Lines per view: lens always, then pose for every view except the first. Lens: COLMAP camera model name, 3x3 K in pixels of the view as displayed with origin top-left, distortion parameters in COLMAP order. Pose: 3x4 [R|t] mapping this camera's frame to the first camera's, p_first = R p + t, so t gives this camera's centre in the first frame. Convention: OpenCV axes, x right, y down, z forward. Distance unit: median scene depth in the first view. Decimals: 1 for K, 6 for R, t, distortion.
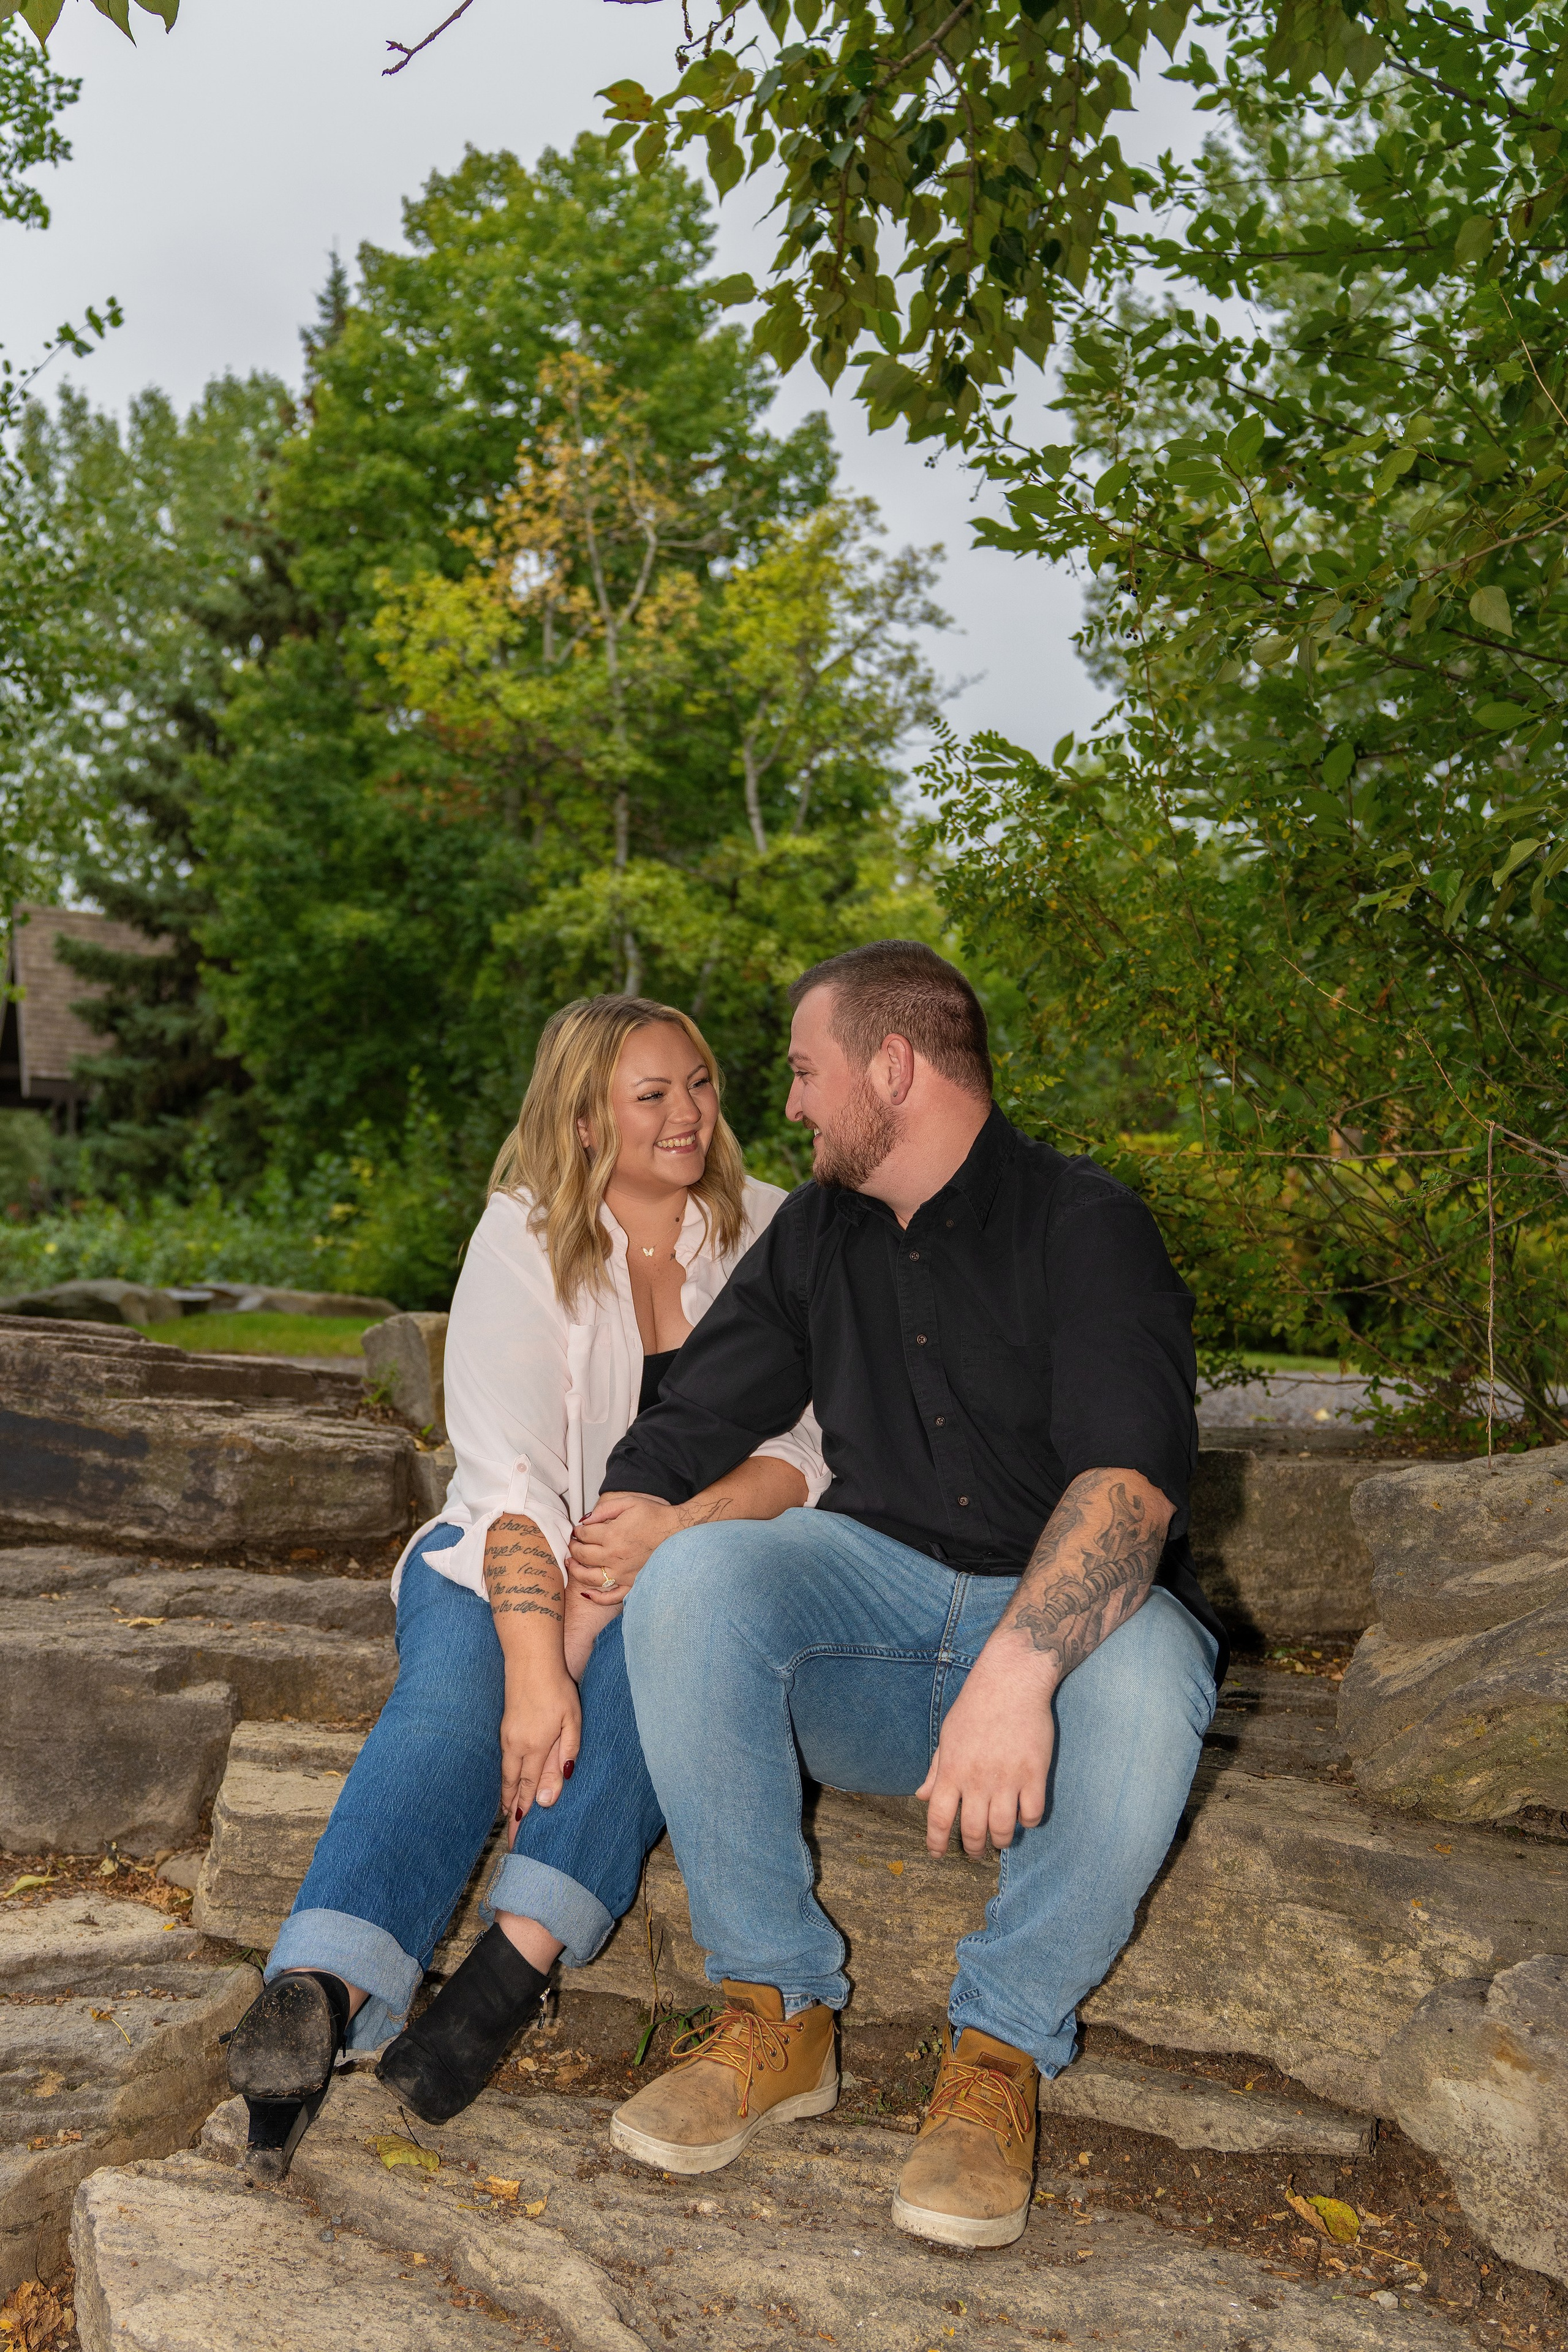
lens RADIAL K [[2295.4, 0, 777.0], [0, 2295.4, 1173.5], [0, 0, 1]] dist [0.007791, 0.000000]
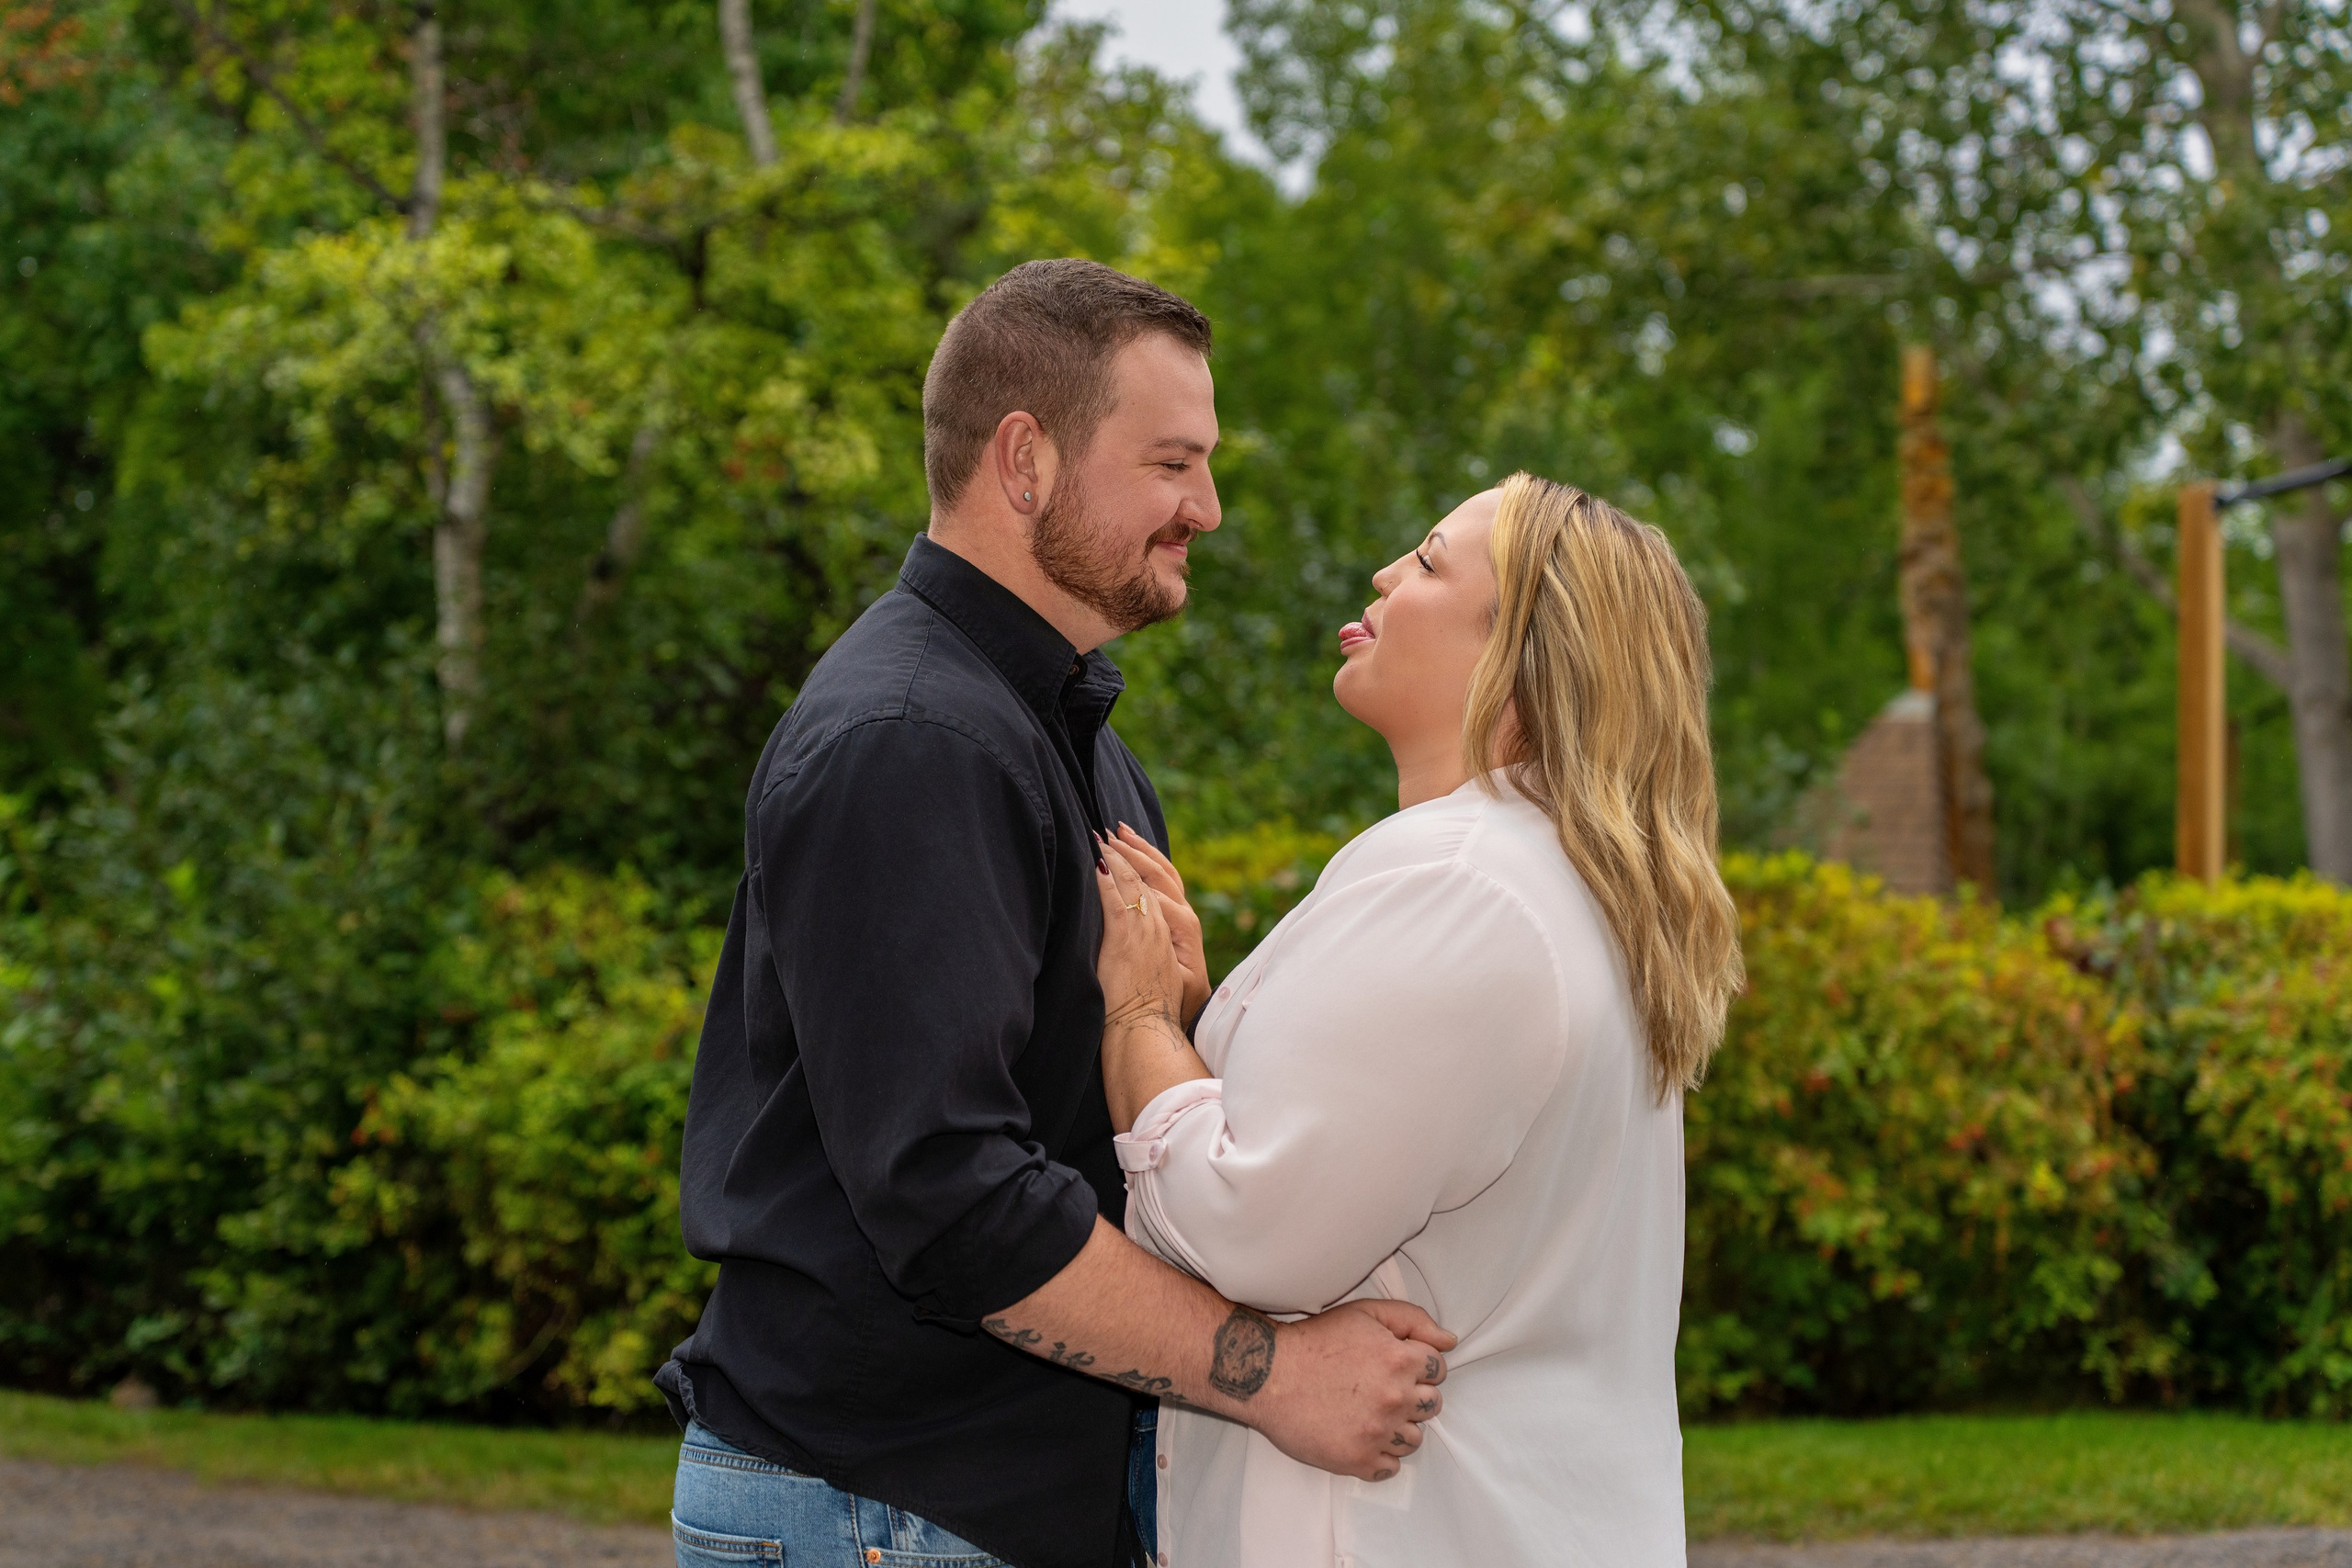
lens RADIAL K [[3624.4, 0, 1176.9], [0, 3624.4, 779.5], [0, 0, 1]] dist [-0.047595, 0.000000]
pose [[0.994826, -0.032132, 0.096374, 0.005130], [0.026116, 0.997669, 0.063047, -0.312012], [-0.098175, -0.060204, 0.993346, 1.527690]]
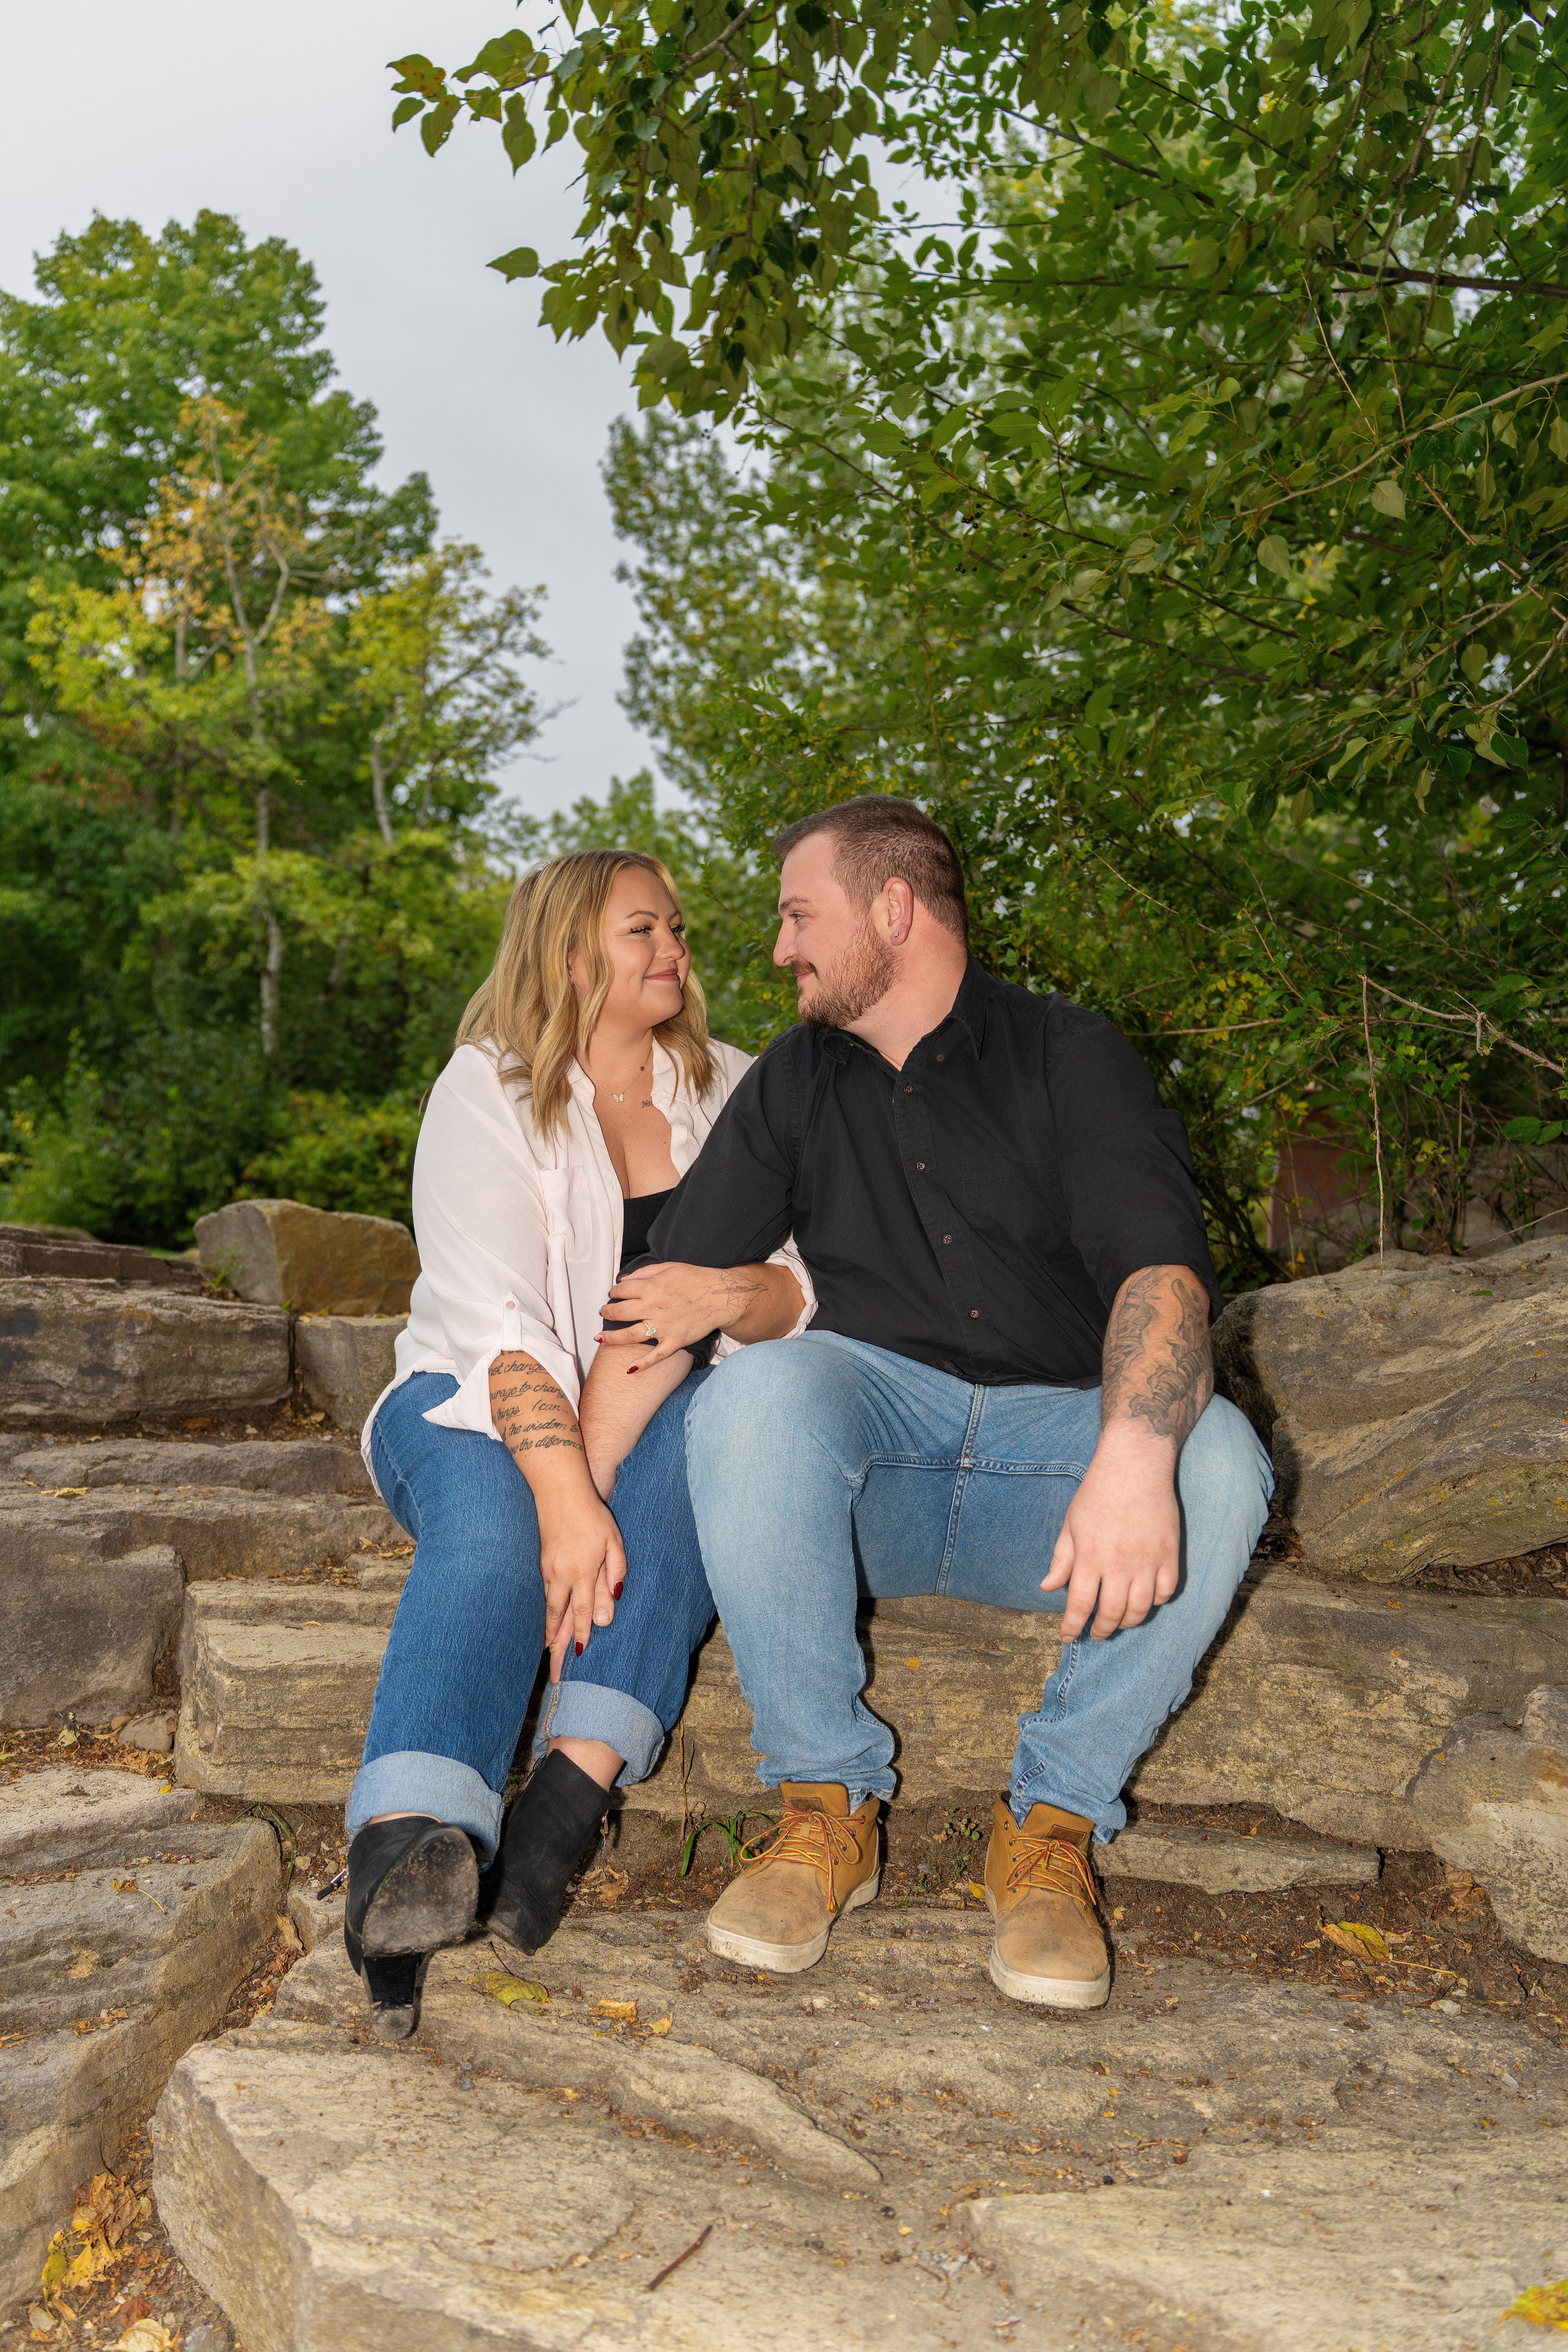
lens RADIAL K [[1847.3, 0, 799.9], [0, 1847.3, 1181.9], [0, 0, 1]] dist [0.008627, -0.008075]
pose [[0.969226, -0.019570, 0.245392, -0.177888], [0.013824, 0.999589, 0.025117, 0.049690], [-0.245782, -0.020952, 0.969099, 0.164574]]
